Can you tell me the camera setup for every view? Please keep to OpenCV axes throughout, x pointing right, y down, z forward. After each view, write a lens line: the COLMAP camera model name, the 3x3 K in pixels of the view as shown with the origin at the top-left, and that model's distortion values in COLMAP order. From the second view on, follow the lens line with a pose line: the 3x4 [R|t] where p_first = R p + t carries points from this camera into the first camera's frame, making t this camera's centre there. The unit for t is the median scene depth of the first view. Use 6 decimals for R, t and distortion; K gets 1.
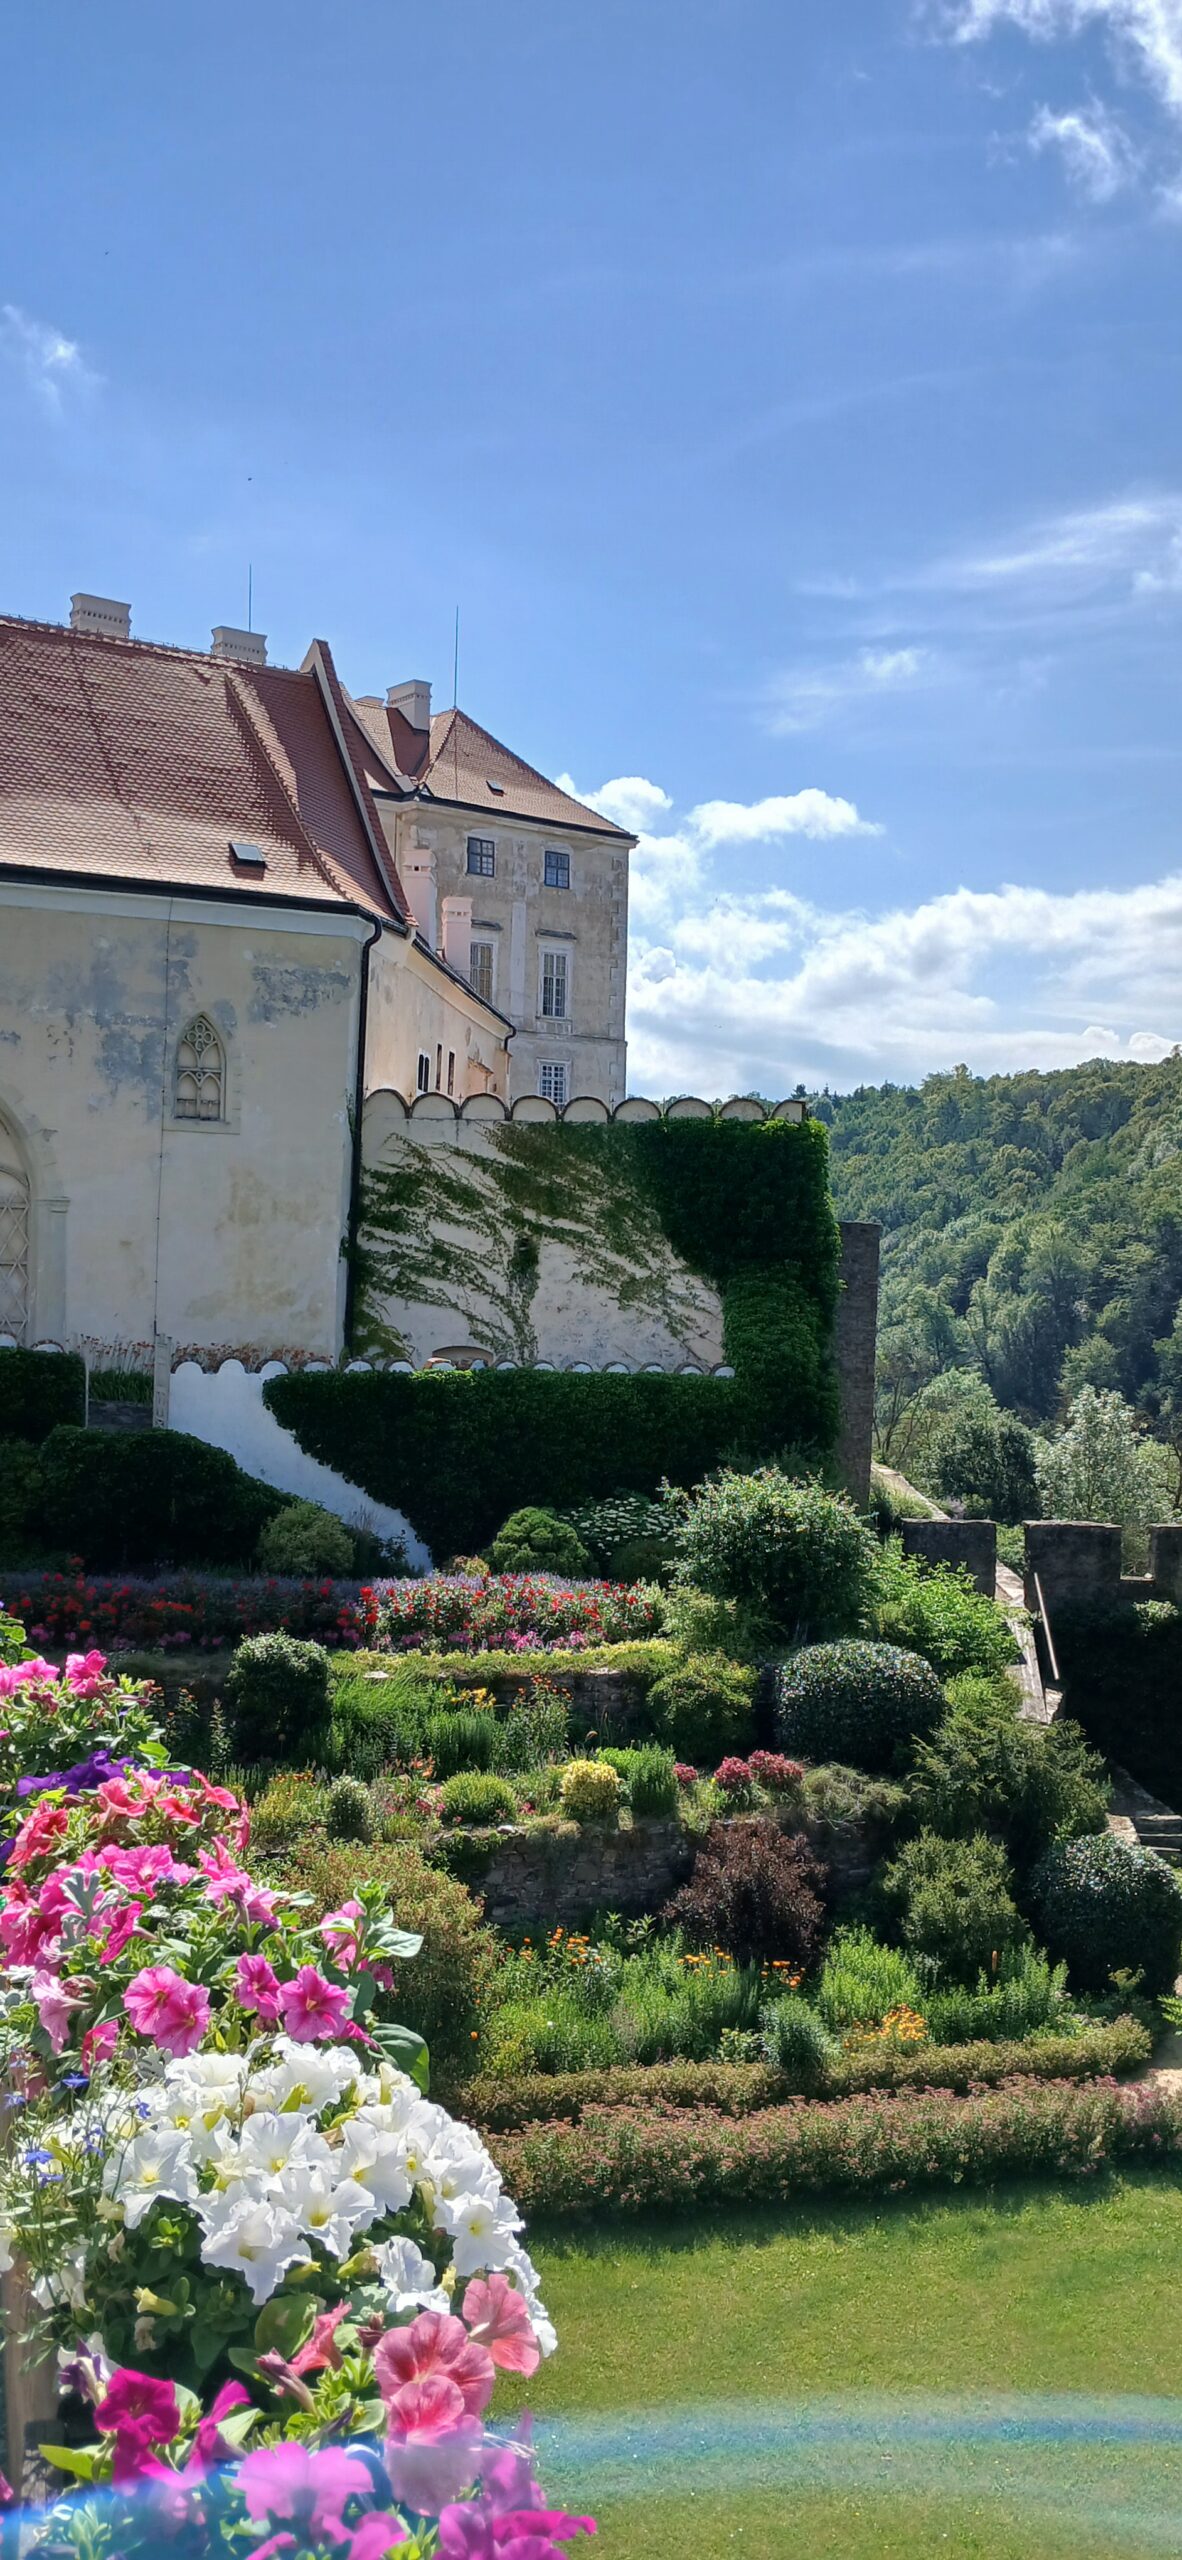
lens RADIAL K [[1961.5, 0, 588.3], [0, 1961.5, 1319.1], [0, 0, 1]] dist [0.002546, 0.000244]
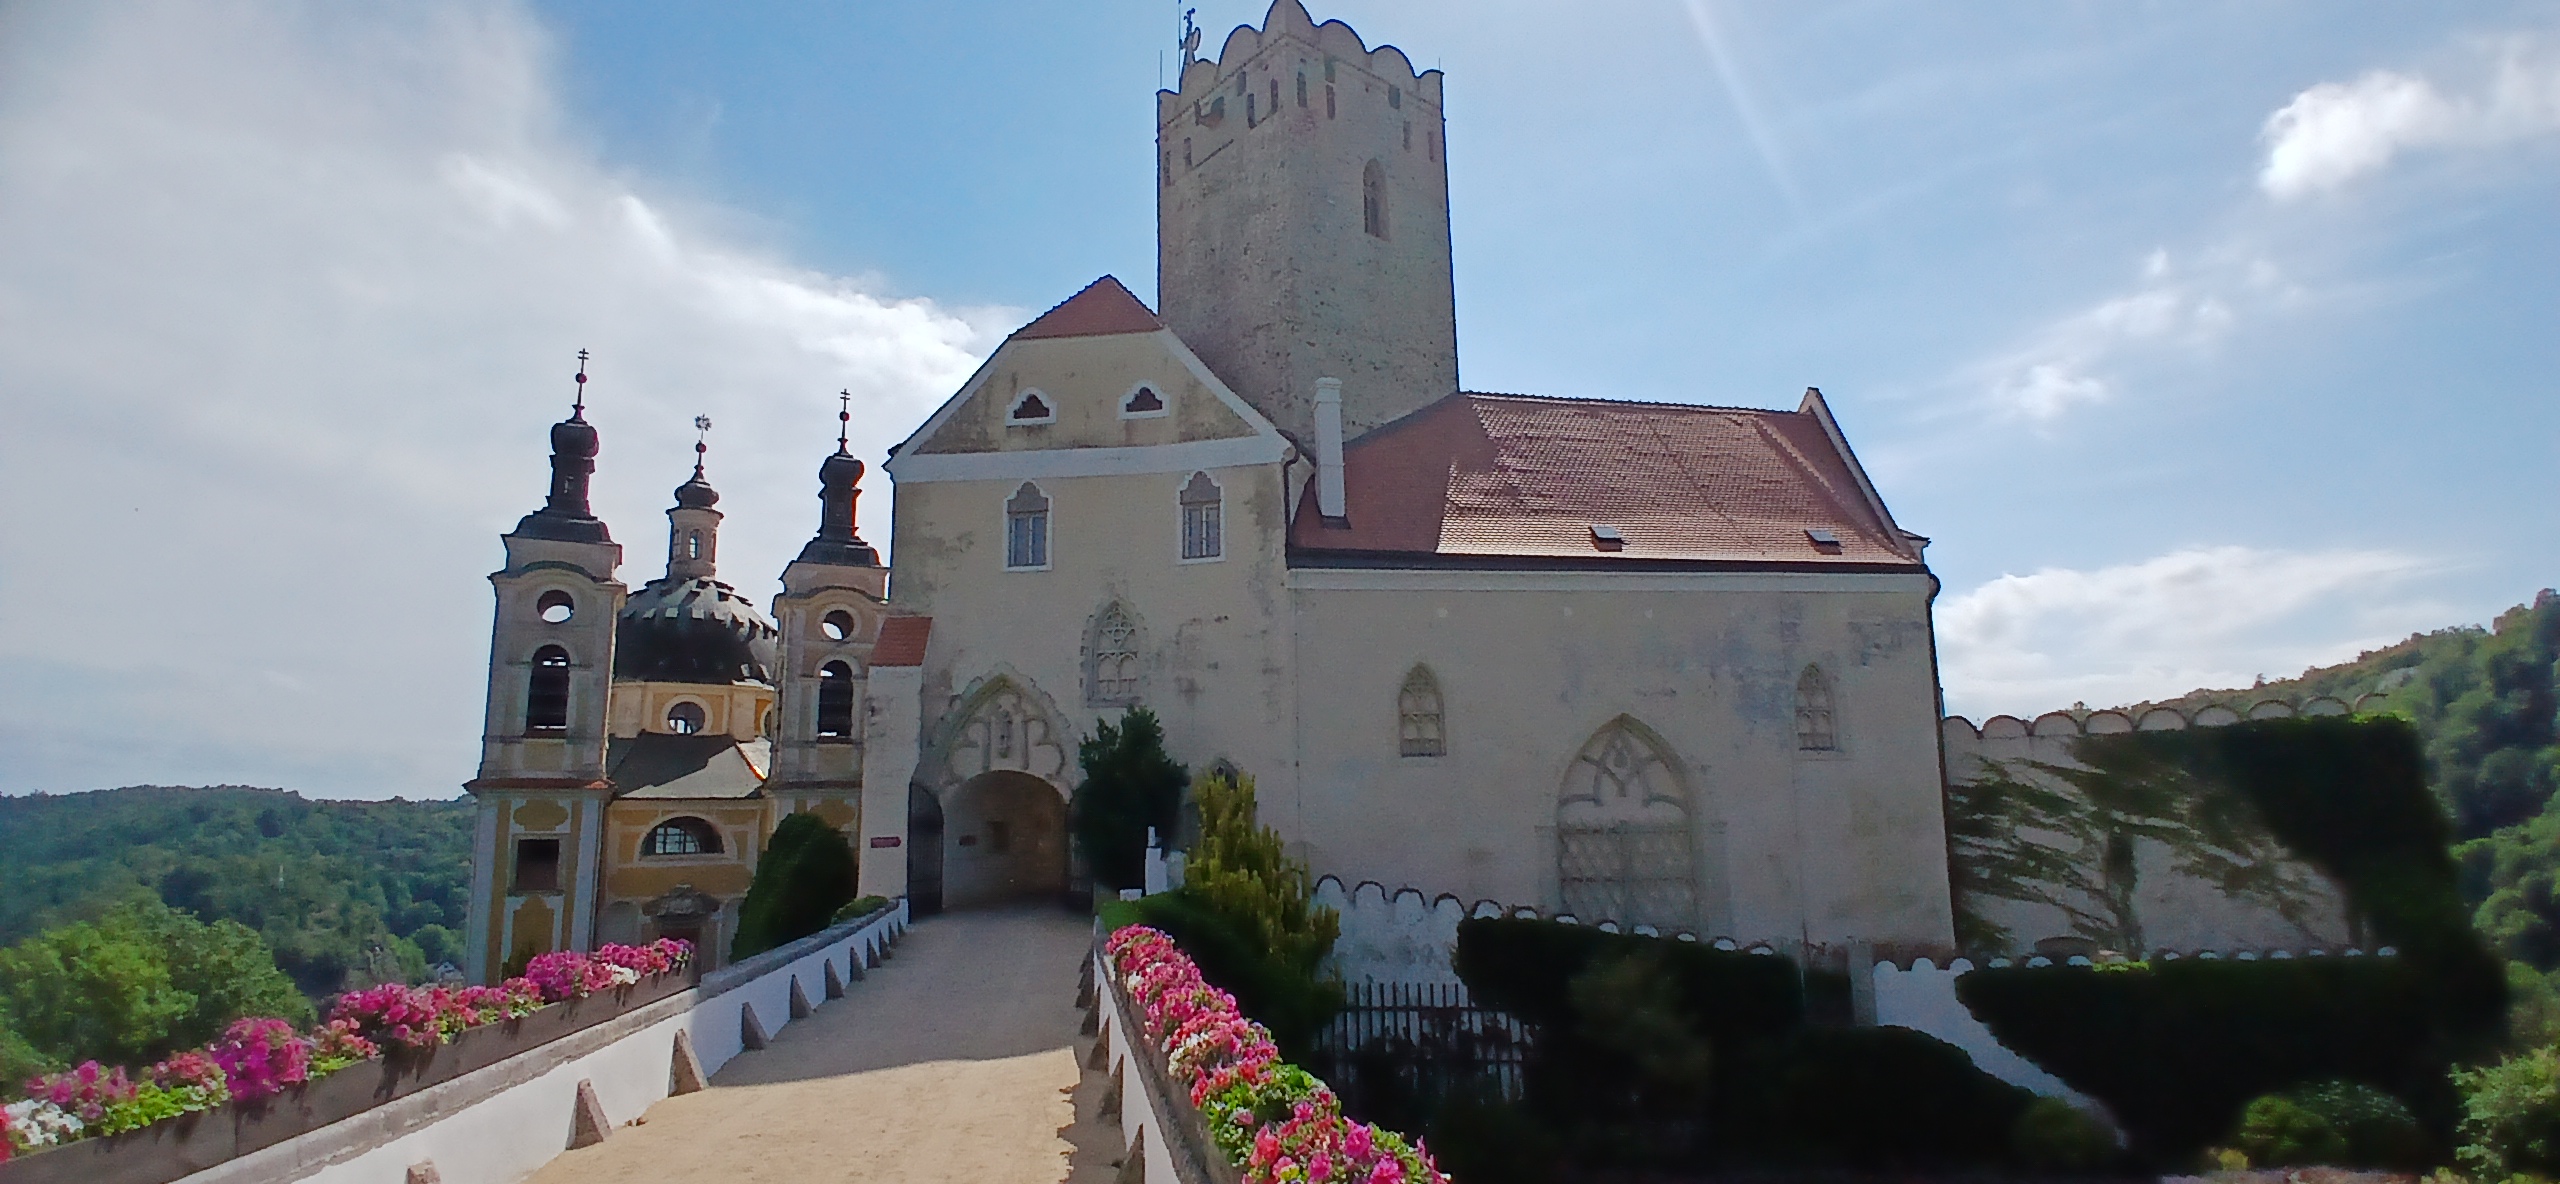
lens RADIAL K [[1263.7, 0, 1277.2], [0, 1263.7, 604.6], [0, 0, 1]] dist [0.018786, -0.053283]
pose [[0.932398, -0.109829, -0.344342, -0.217171], [0.026043, 0.970652, -0.239073, -0.010576], [0.360494, 0.213943, 0.907895, 0.147327]]
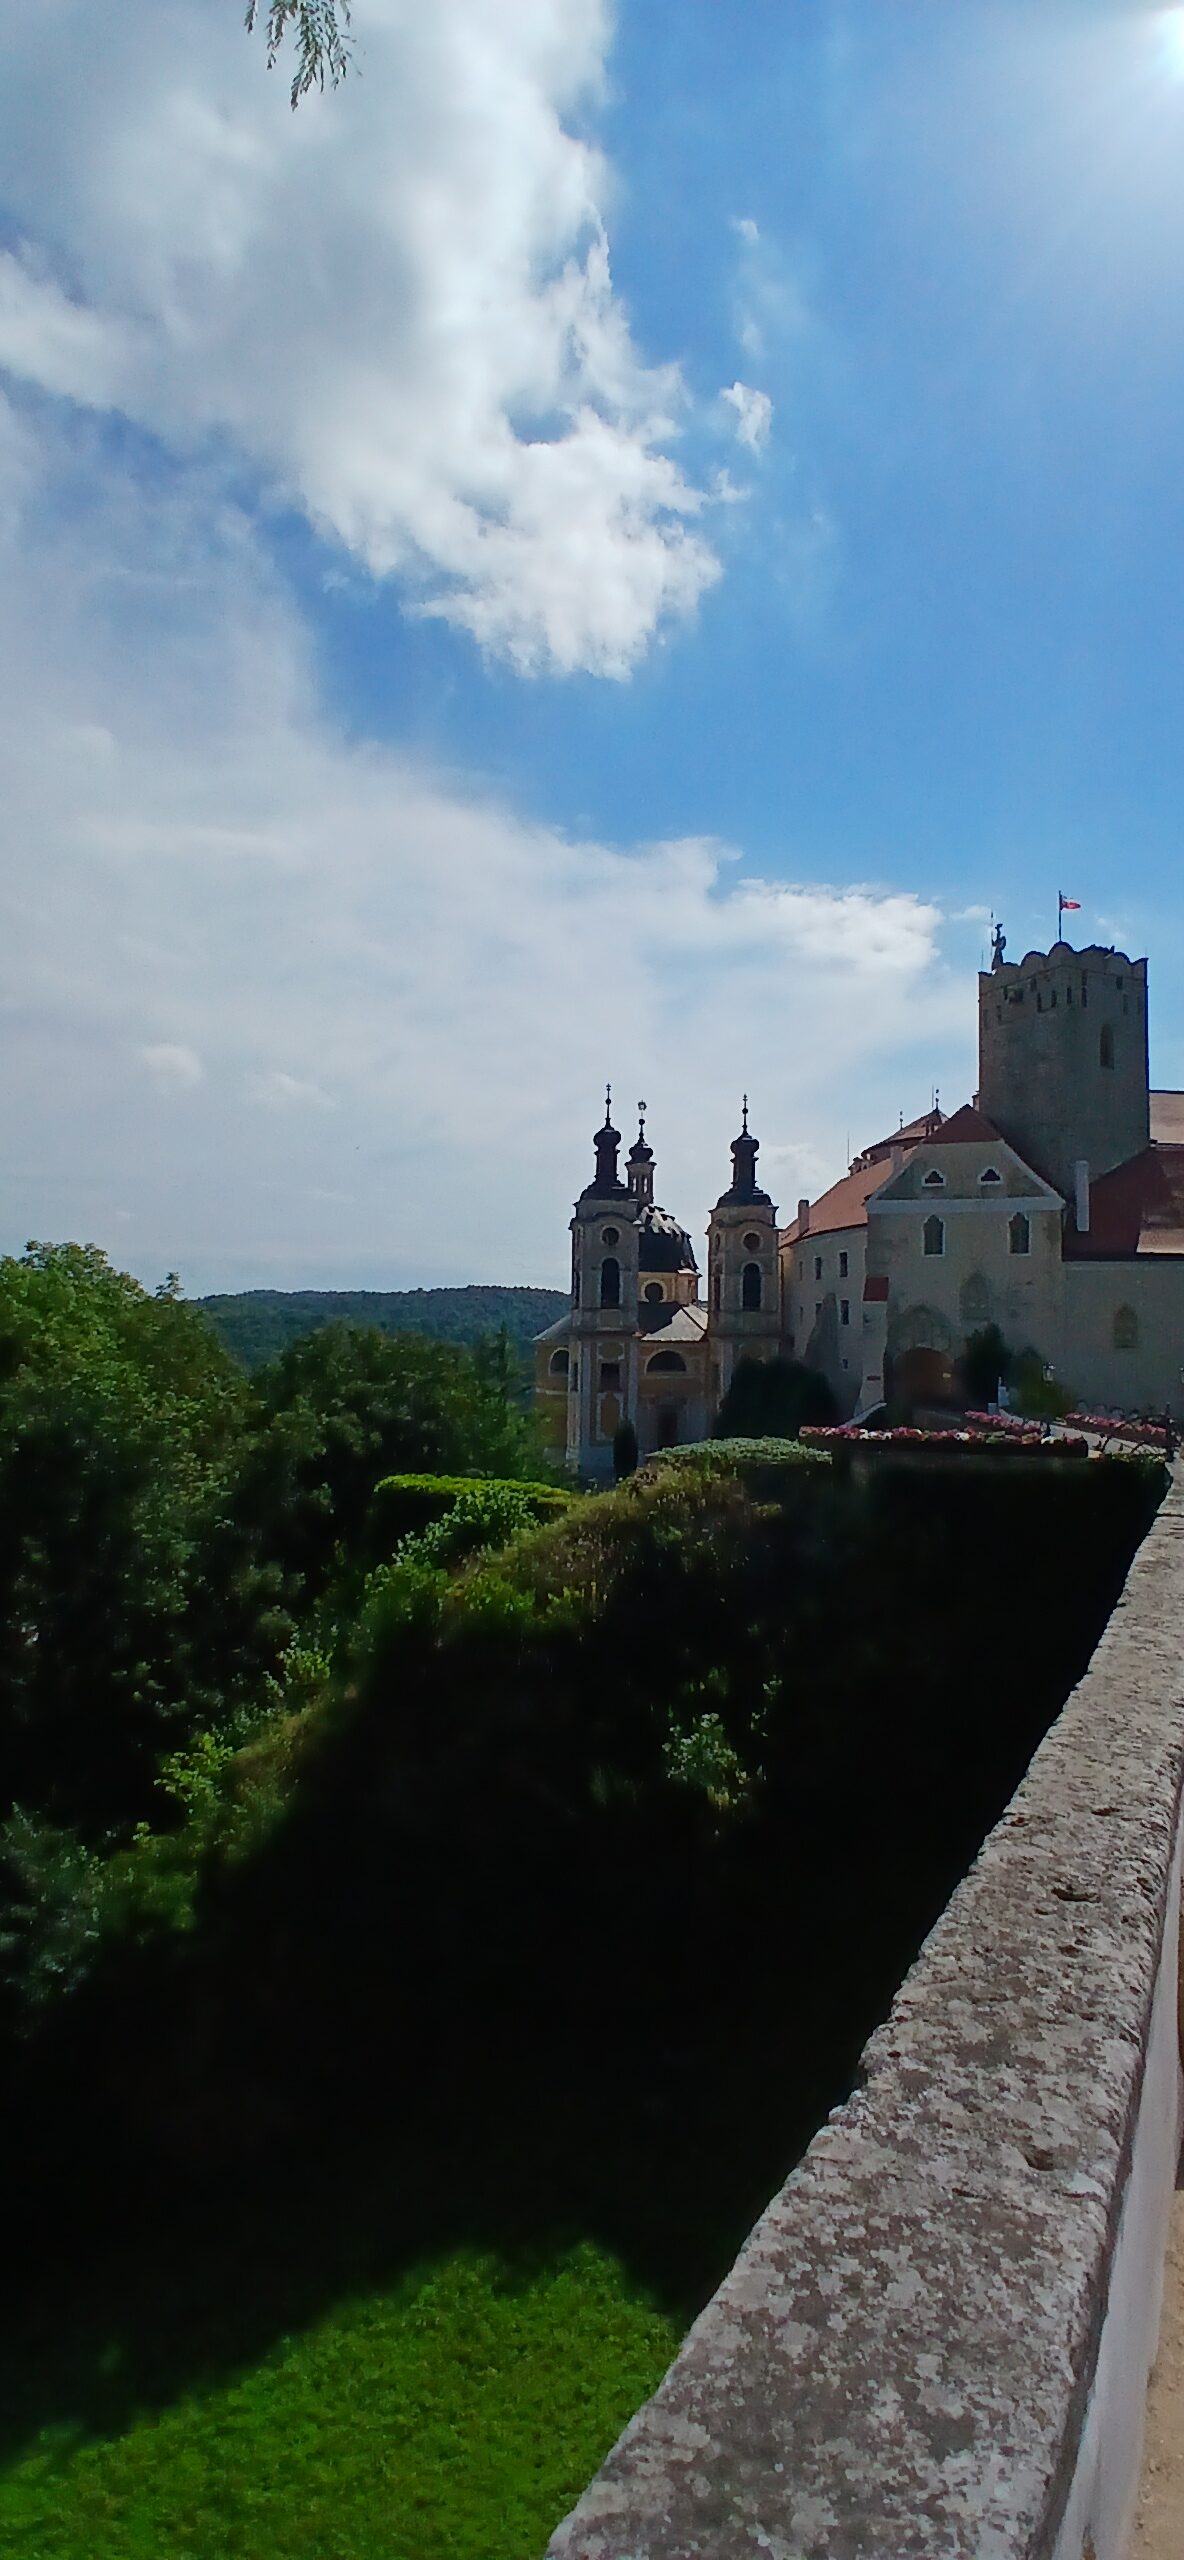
lens RADIAL K [[1263.7, 0, 620.3], [0, 1263.7, 1299.9], [0, 0, 1]] dist [0.018786, -0.053283]
pose [[0.823172, -0.042378, -0.566209, -0.029121], [-0.016212, 0.995050, -0.098043, 0.008243], [0.567561, 0.089885, 0.818410, -0.758059]]
